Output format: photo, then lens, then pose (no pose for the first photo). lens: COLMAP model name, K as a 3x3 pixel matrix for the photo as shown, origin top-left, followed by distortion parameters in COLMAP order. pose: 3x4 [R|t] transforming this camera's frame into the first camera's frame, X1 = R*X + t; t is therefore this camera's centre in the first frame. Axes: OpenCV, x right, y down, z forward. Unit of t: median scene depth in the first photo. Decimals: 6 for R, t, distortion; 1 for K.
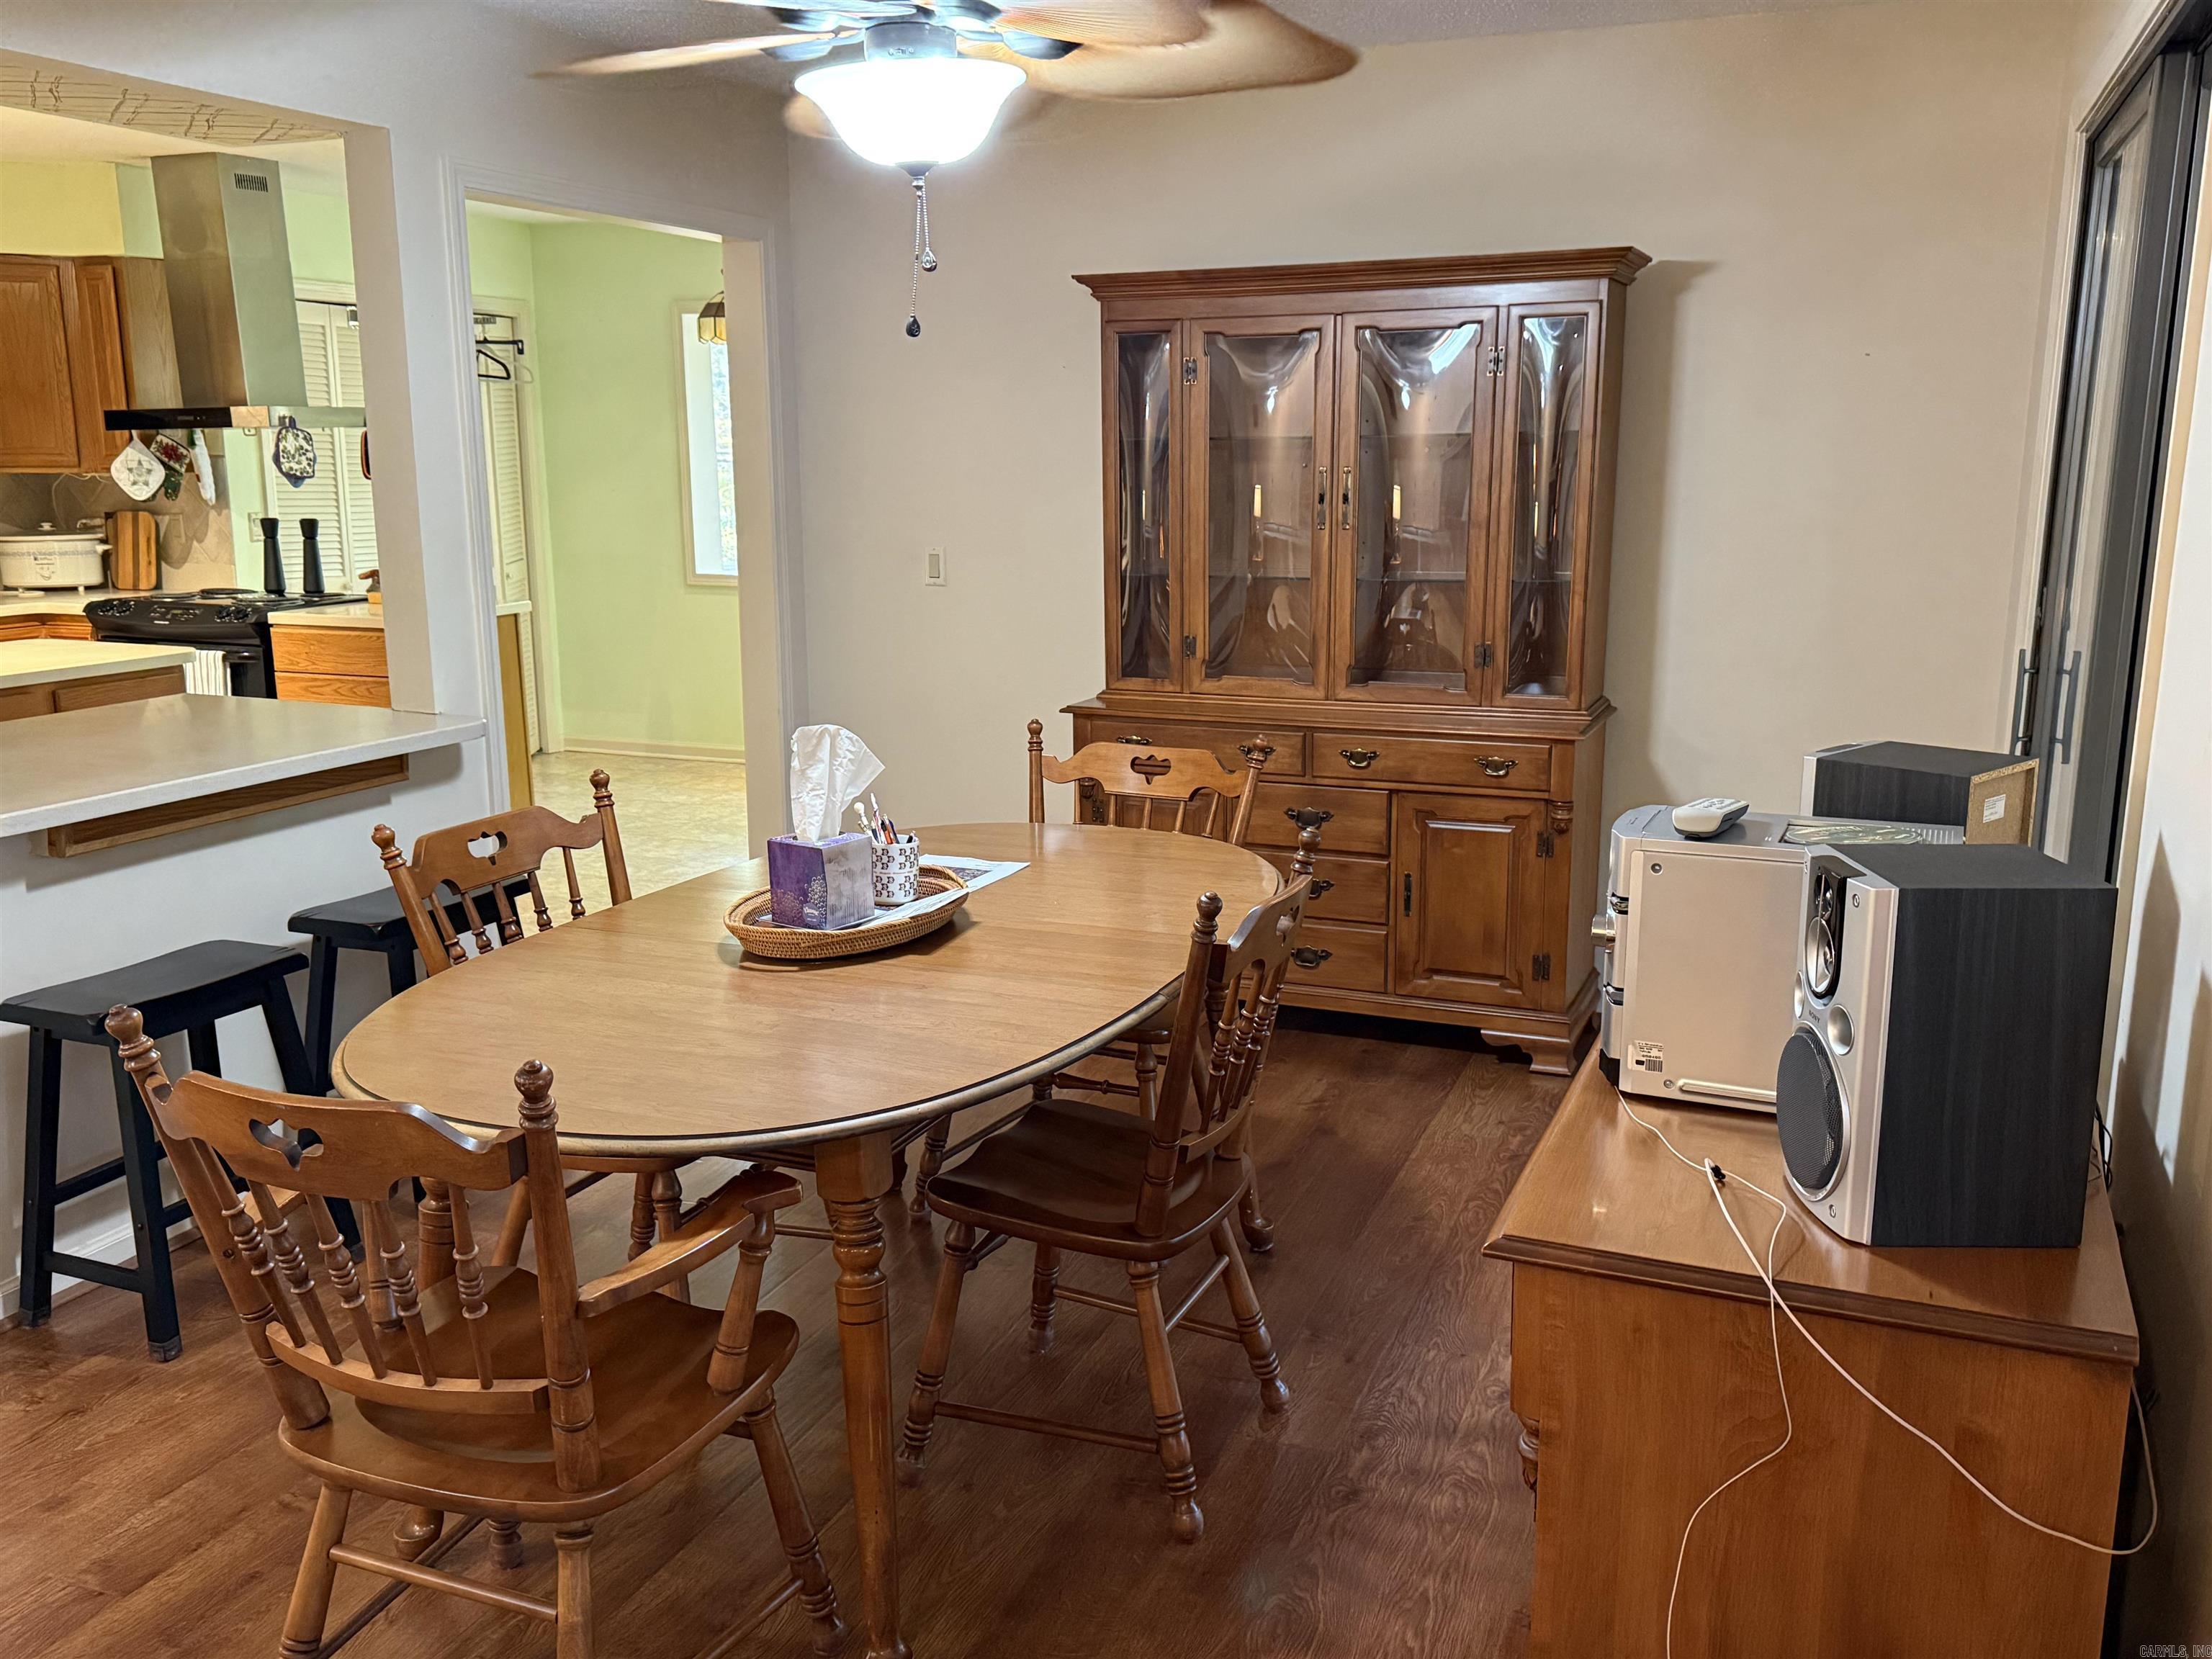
lens RADIAL K [[1834.7, 0, 1106.0], [0, 1834.7, 829.5], [0, 0, 1]] dist [0.129193, -0.168835]
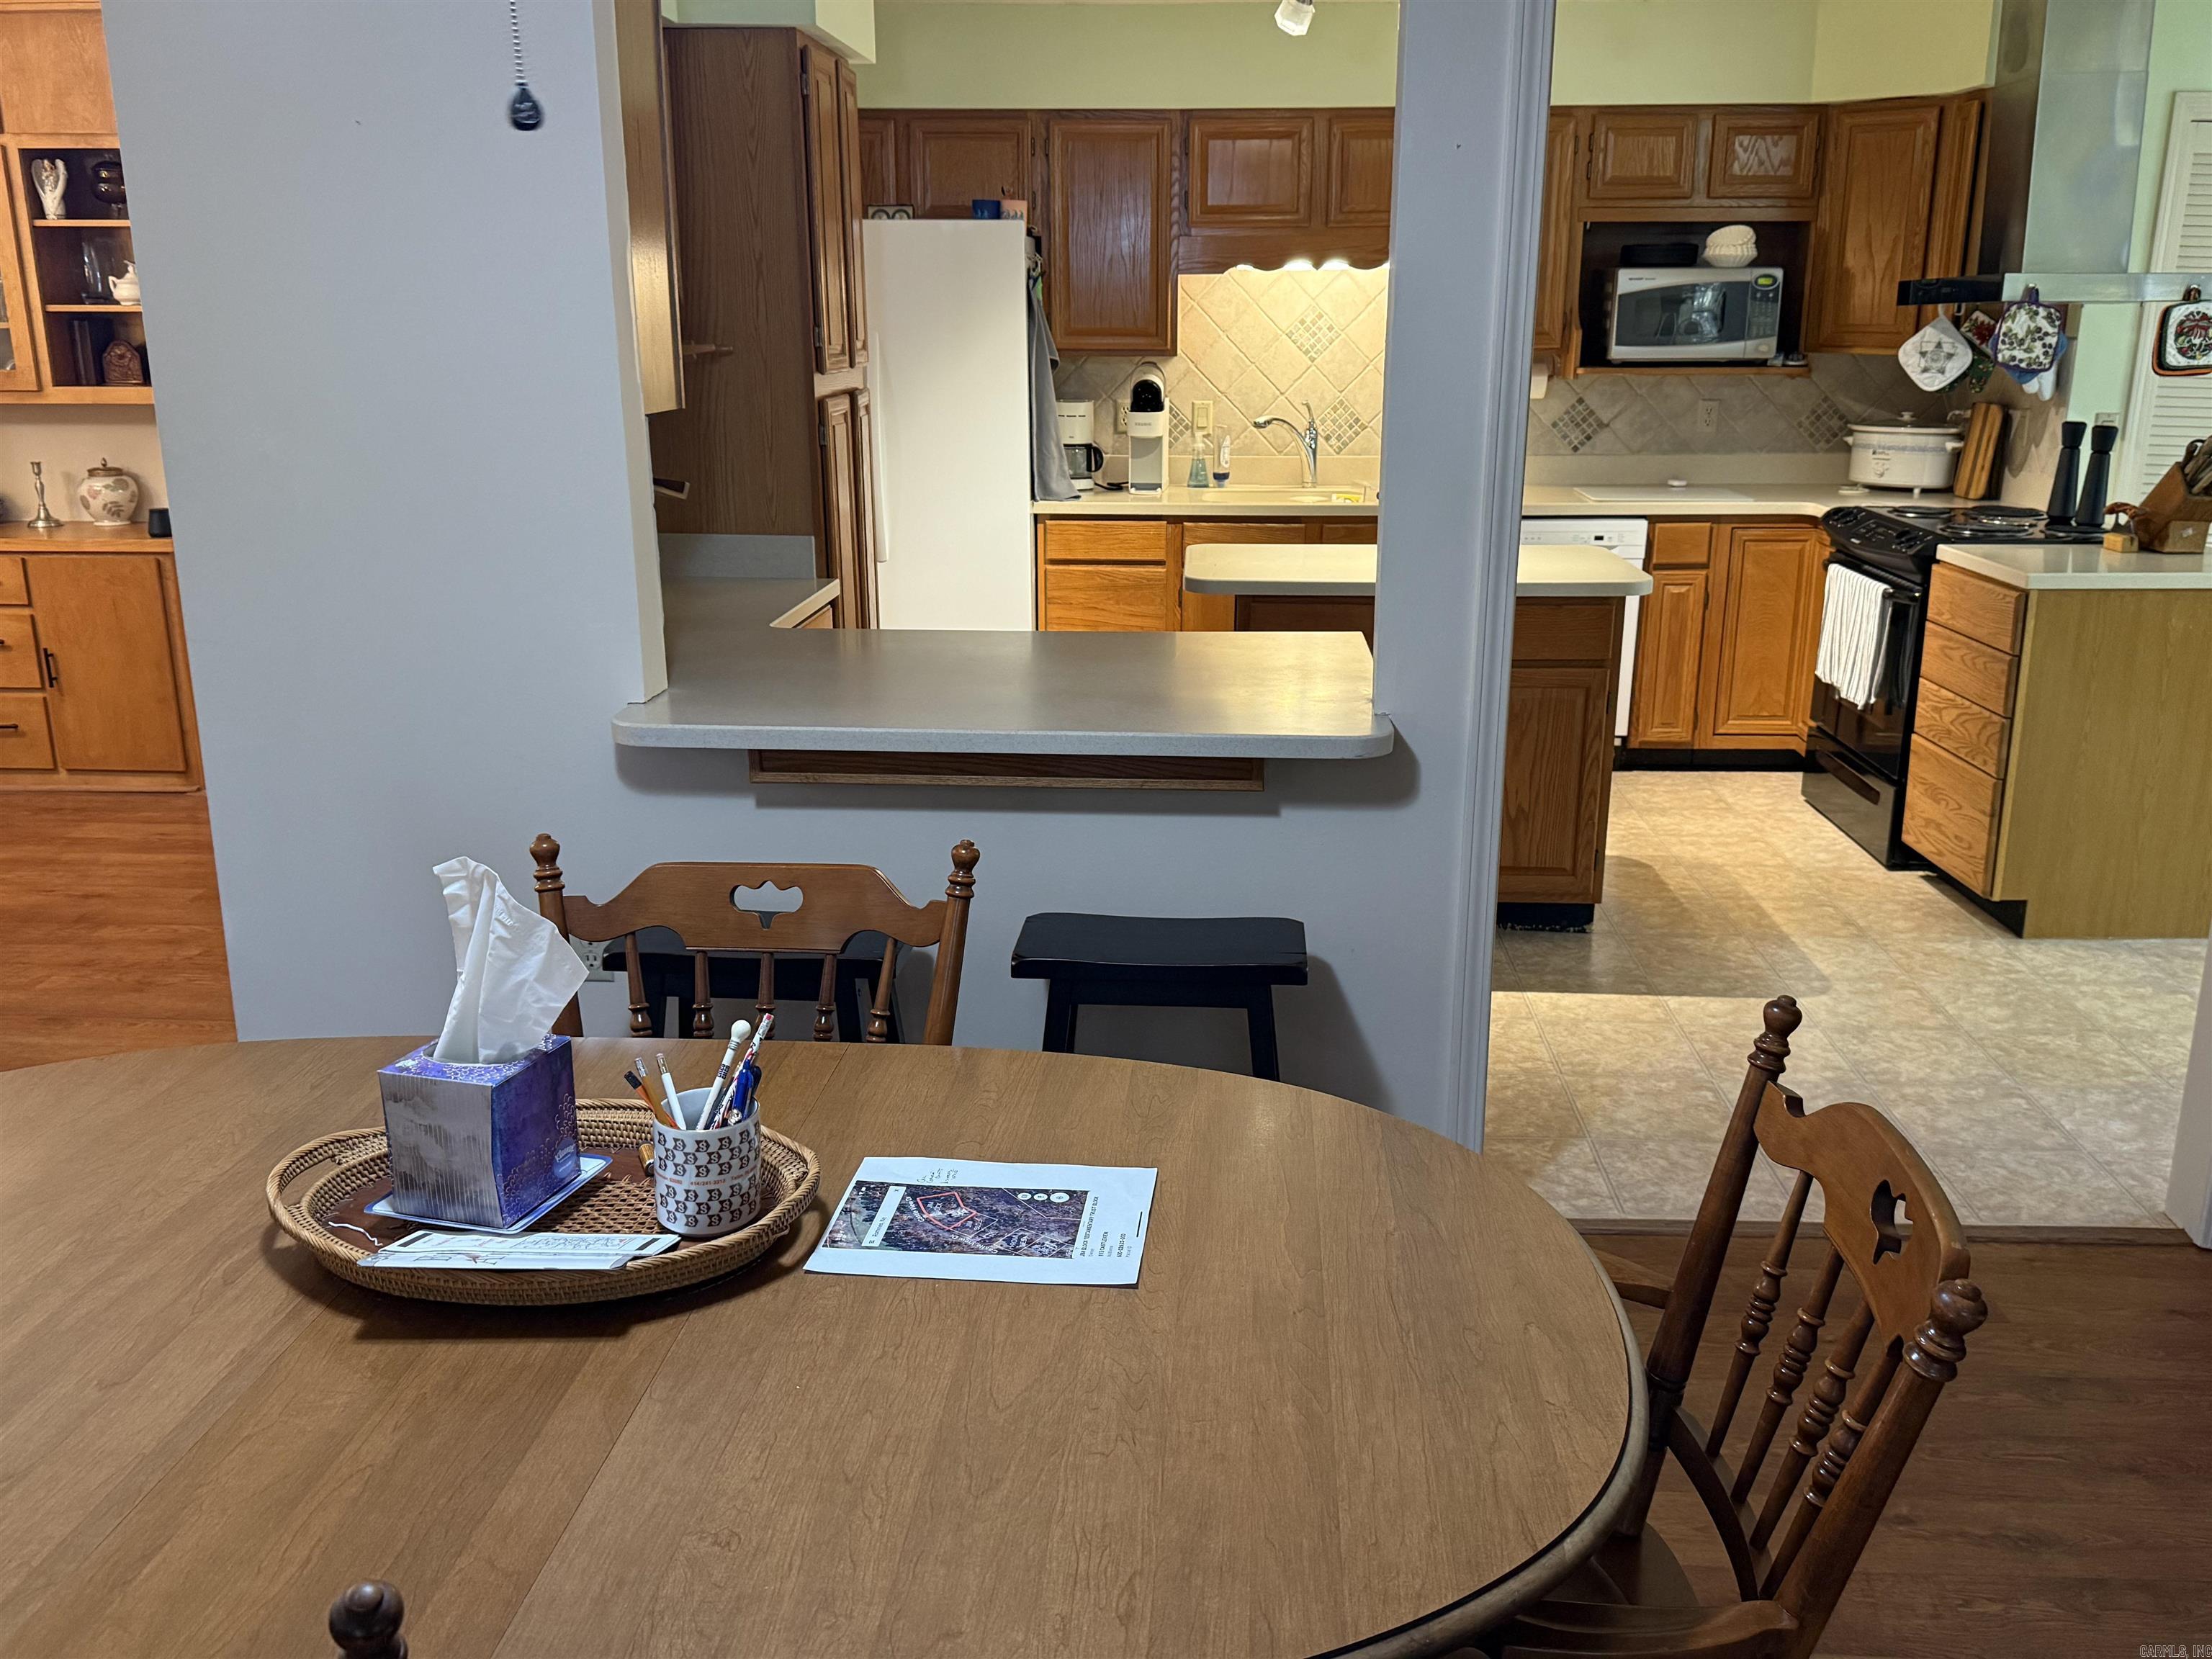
lens RADIAL K [[1875.2, 0, 1106.0], [0, 1875.2, 829.5], [0, 0, 1]] dist [0.011988, 0.000117]
pose [[0.317948, 0.264665, -0.910418, 0.179781], [-0.199802, 0.957387, 0.208542, -0.096507], [0.926816, 0.115598, 0.357279, 0.416526]]
